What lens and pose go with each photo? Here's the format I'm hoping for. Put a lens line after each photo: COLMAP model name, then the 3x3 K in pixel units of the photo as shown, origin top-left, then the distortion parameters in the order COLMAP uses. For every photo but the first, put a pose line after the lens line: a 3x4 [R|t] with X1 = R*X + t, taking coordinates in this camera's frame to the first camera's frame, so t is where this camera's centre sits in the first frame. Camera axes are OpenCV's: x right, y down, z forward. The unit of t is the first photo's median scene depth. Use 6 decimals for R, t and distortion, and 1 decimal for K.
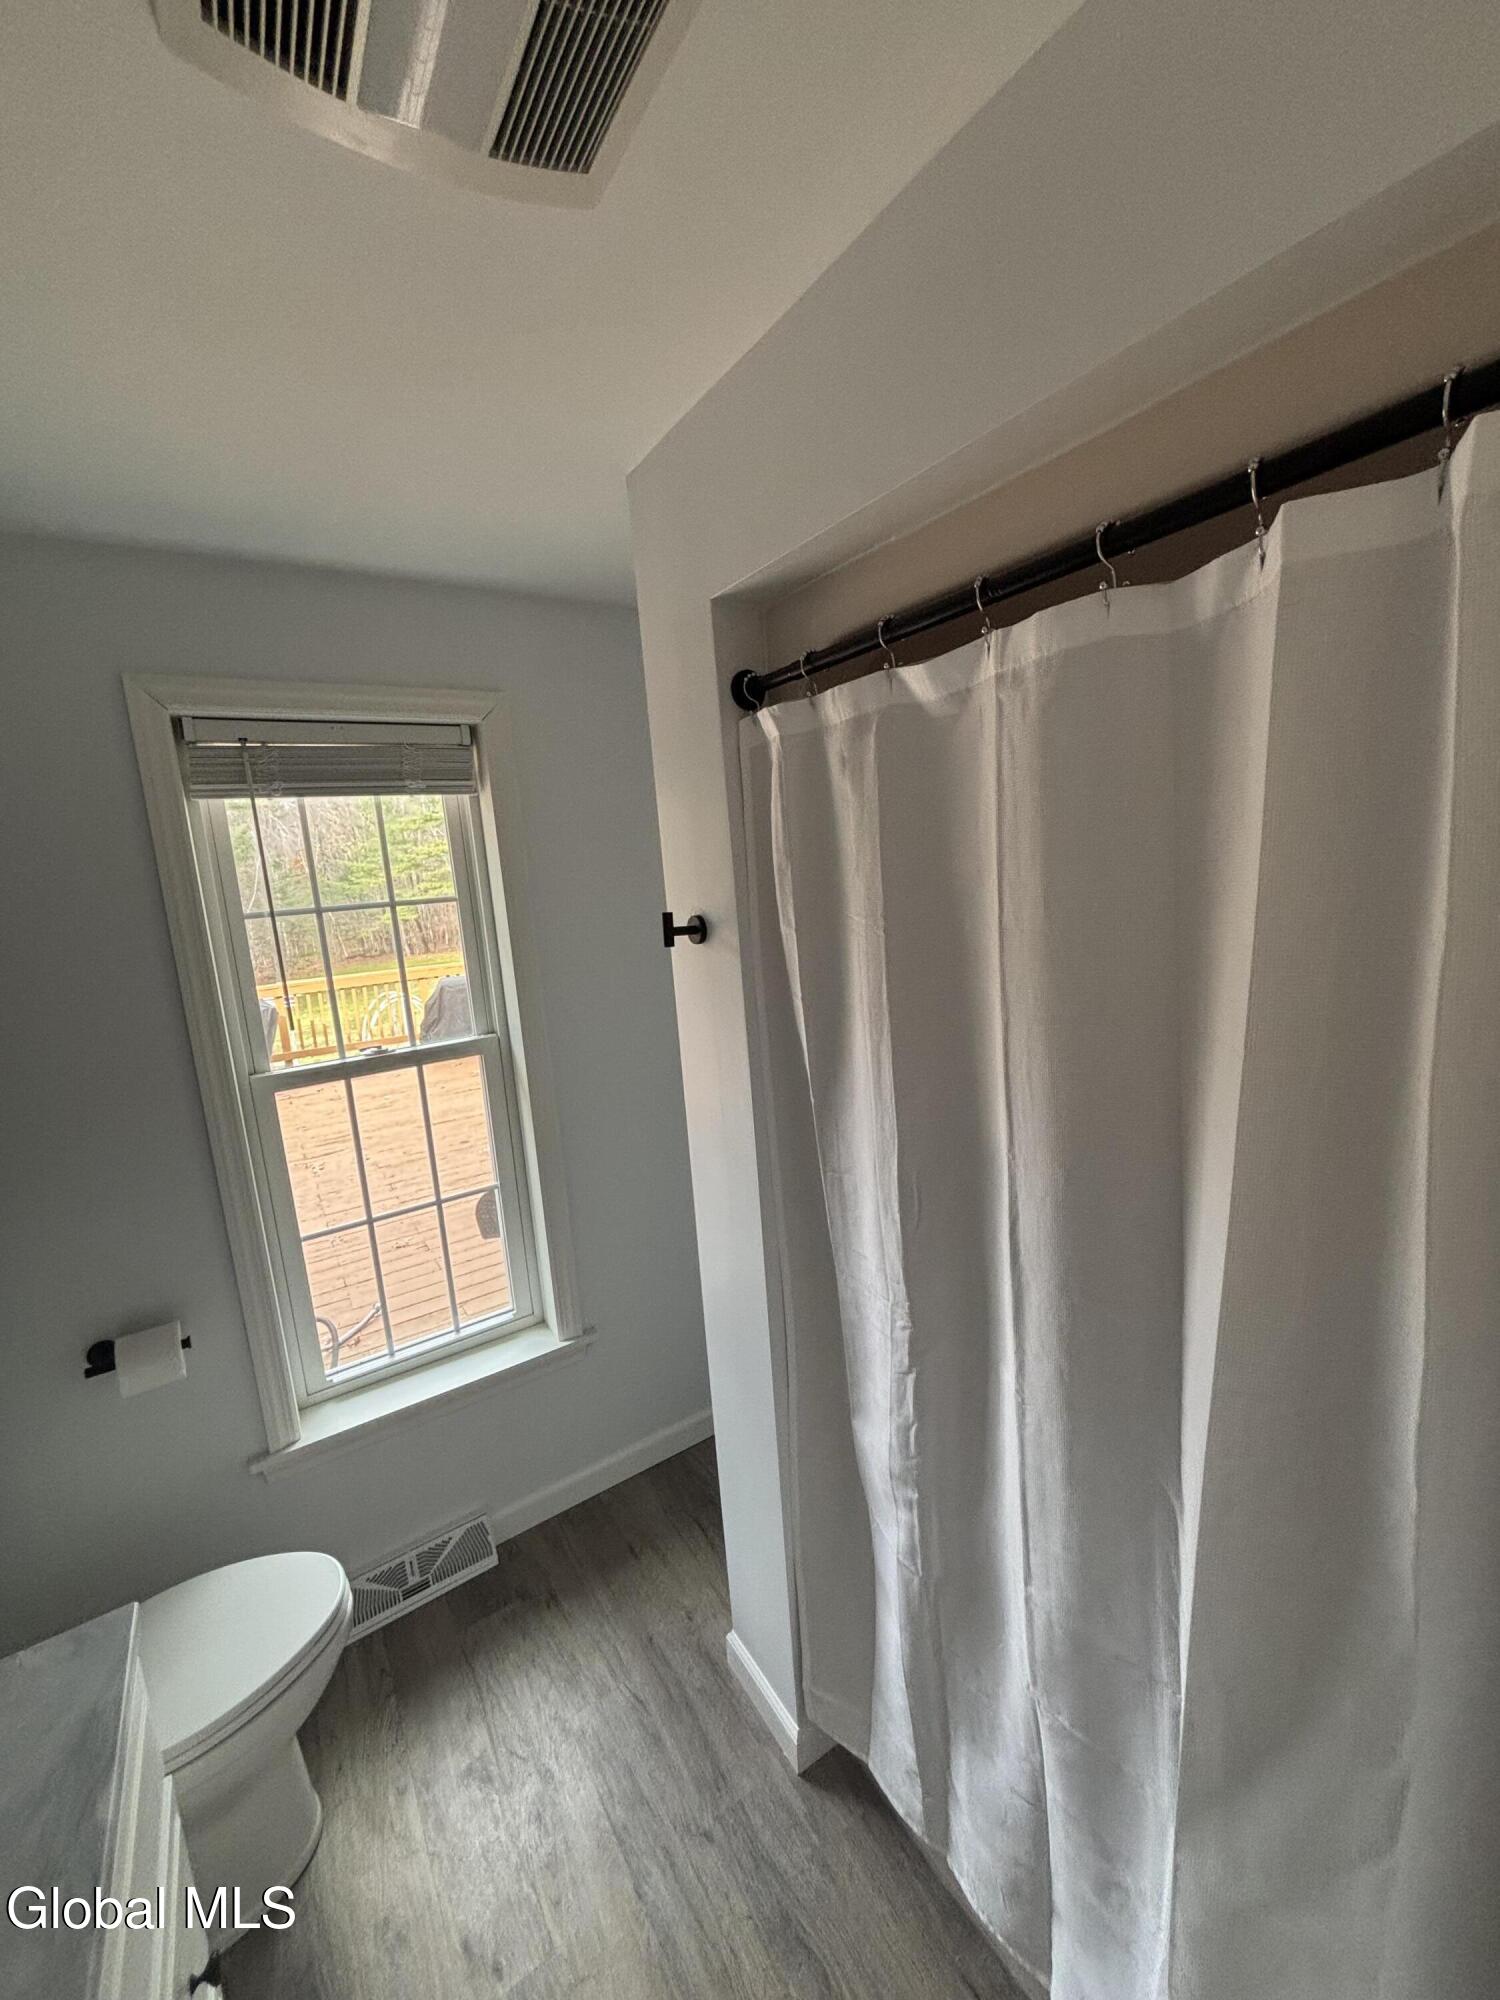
lens RADIAL K [[821.1, 0, 765.1], [0, 821.1, 995.1], [0, 0, 1]] dist [-0.002809, 0.004403]
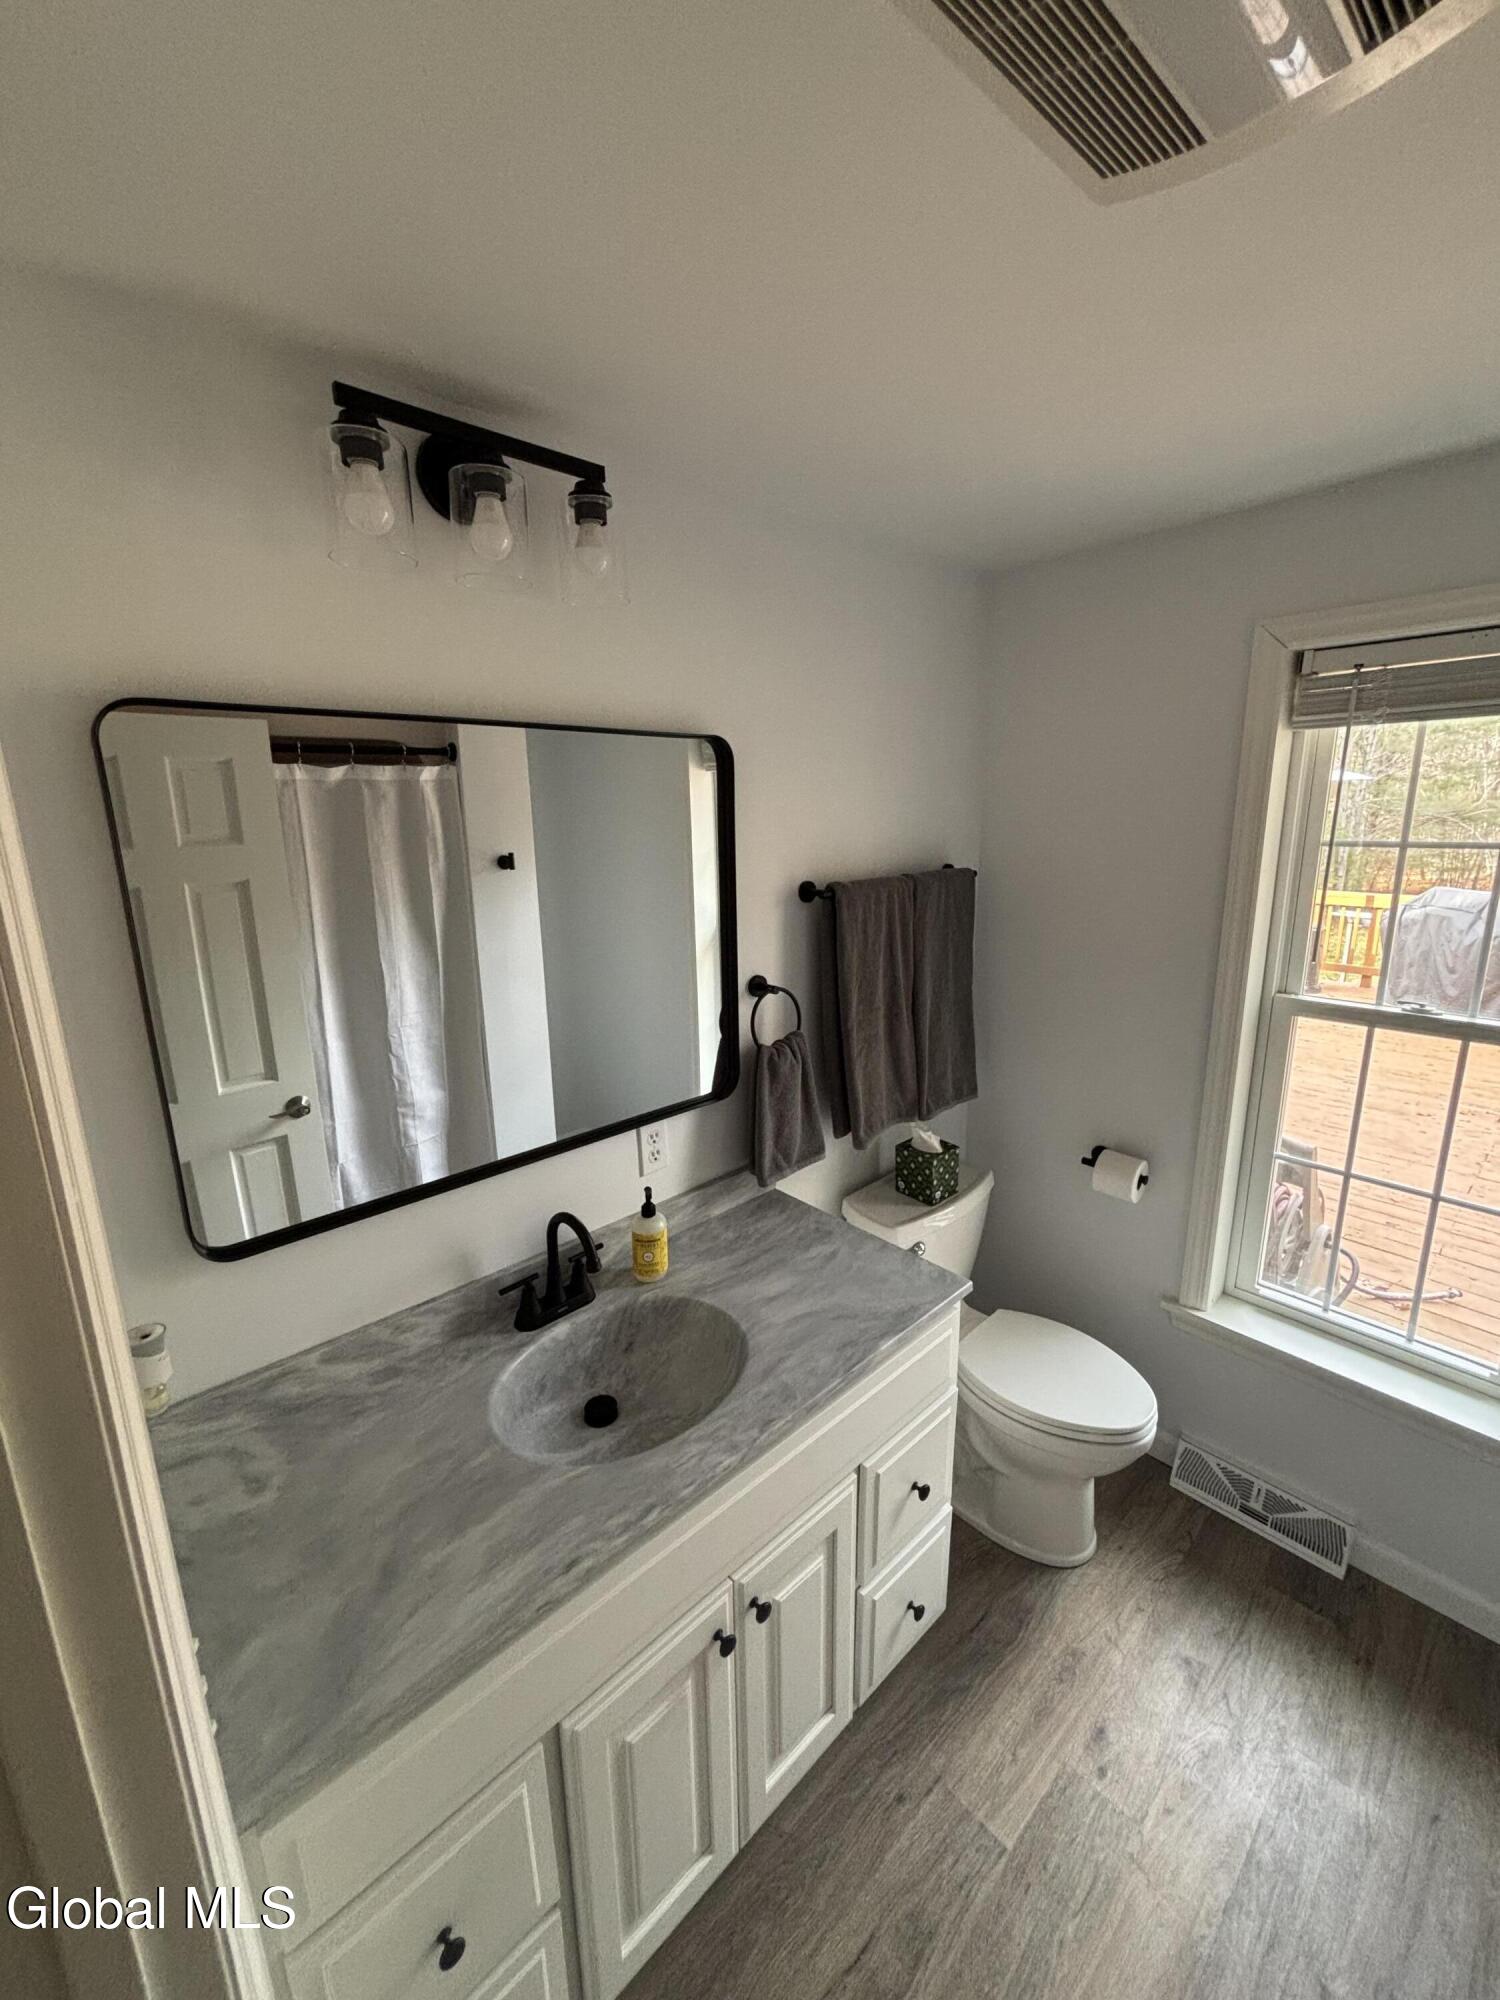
lens RADIAL K [[821.1, 0, 738.7], [0, 821.1, 1001.1], [0, 0, 1]] dist [-0.002809, 0.004403]
pose [[0.158990, 0.296776, -0.941619, 0.258936], [-0.155237, 0.949401, 0.273018, -0.071648], [0.974999, 0.102767, 0.197016, 0.102830]]
